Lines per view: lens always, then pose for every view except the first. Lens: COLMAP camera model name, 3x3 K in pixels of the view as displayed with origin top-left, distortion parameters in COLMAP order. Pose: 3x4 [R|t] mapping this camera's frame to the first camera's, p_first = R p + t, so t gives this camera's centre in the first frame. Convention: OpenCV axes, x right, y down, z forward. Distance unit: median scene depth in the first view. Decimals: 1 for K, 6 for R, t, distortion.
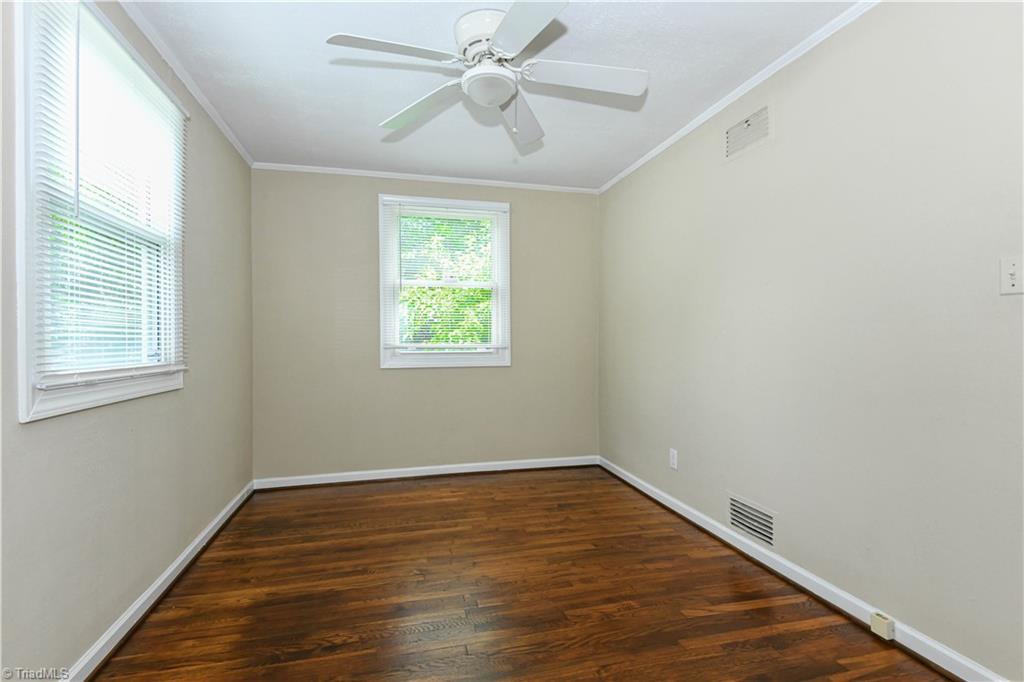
lens RADIAL K [[478.0, 0, 508.1], [0, 478.0, 337.7], [0, 0, 1]] dist [0.006839, -0.003069]
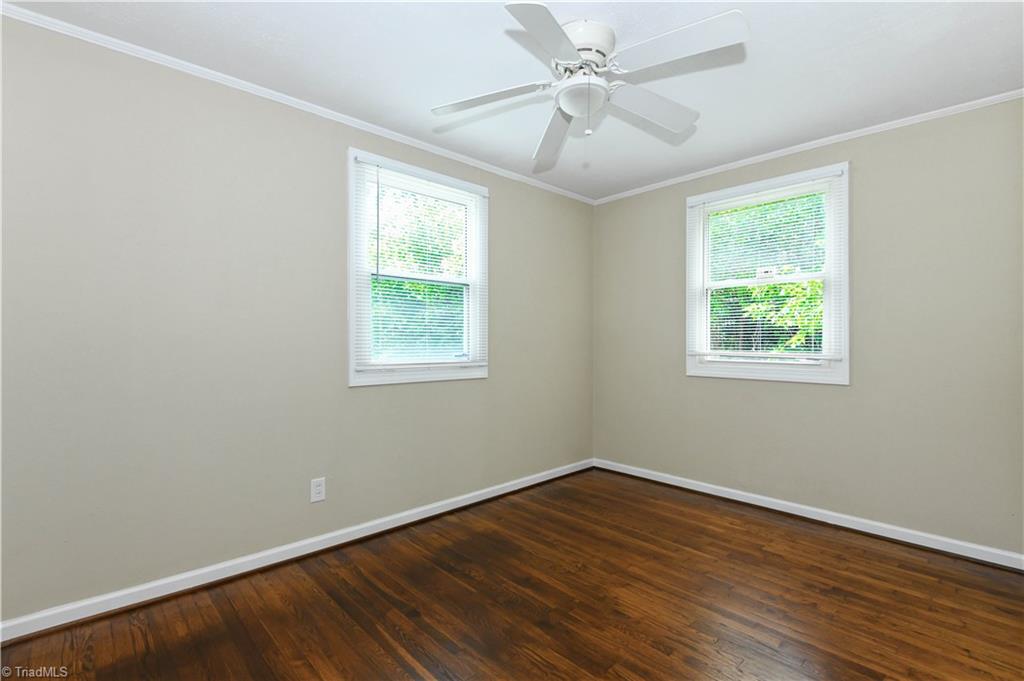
lens RADIAL K [[469.9, 0, 507.7], [0, 469.9, 340.6], [0, 0, 1]] dist [-0.002611, -0.005045]
pose [[0.488222, 0.007001, -0.872692, 0.463645], [-0.002063, 0.999974, 0.006868, -0.015202], [0.872717, -0.001553, 0.488224, 0.249433]]
